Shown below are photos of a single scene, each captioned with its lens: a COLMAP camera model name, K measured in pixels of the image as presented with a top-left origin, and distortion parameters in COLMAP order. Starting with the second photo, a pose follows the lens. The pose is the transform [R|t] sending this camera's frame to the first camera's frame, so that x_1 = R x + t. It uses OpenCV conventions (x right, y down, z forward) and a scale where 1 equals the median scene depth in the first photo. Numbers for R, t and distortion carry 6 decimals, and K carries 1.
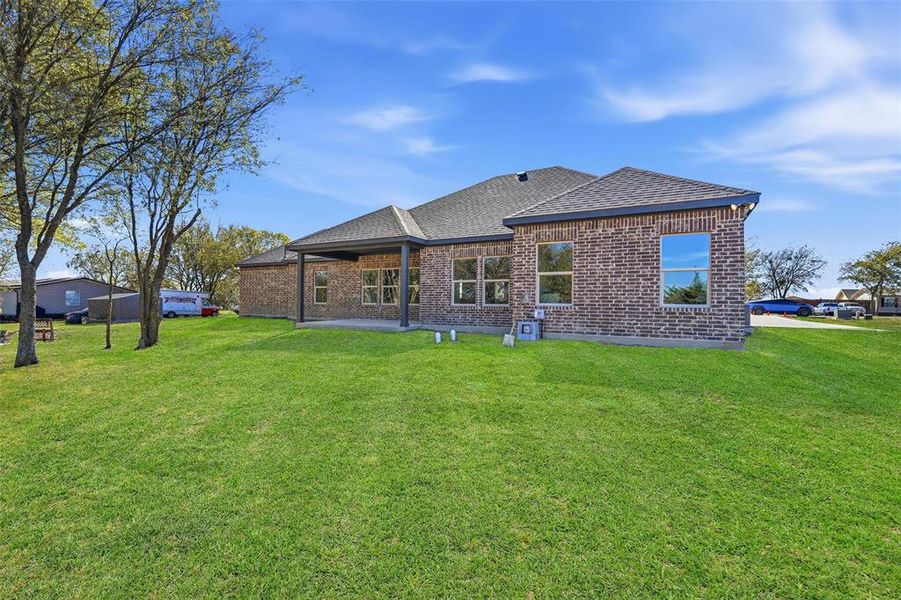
lens RADIAL K [[396.9, 0, 450.0], [0, 396.9, 301.2], [0, 0, 1]] dist [-0.005028, -0.000224]
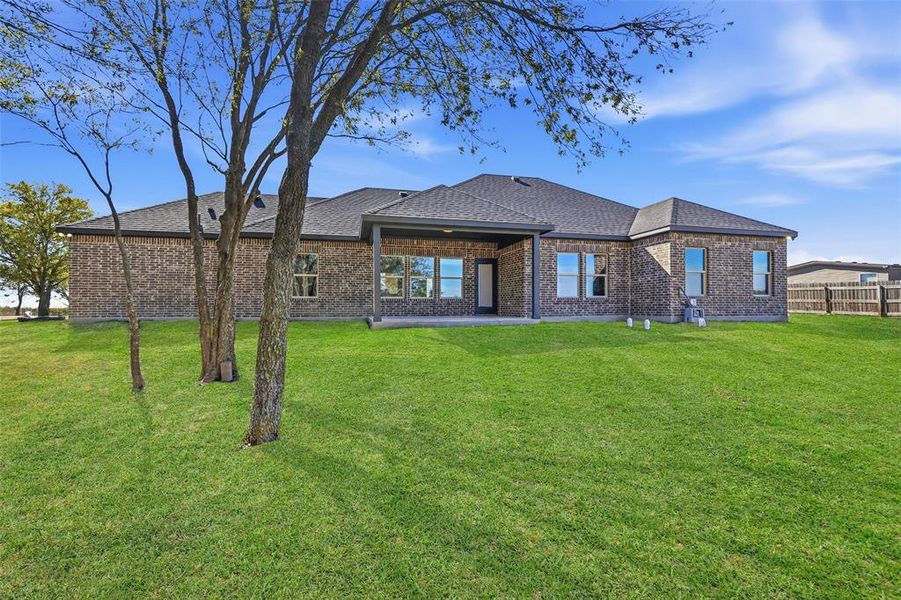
lens RADIAL K [[396.9, 0, 450.0], [0, 396.9, 298.2], [0, 0, 1]] dist [-0.005028, -0.000224]
pose [[0.728886, -0.007404, 0.684595, -1.209064], [0.005815, 0.999972, 0.004624, 0.007698], [-0.684610, 0.000611, 0.728909, 0.582012]]
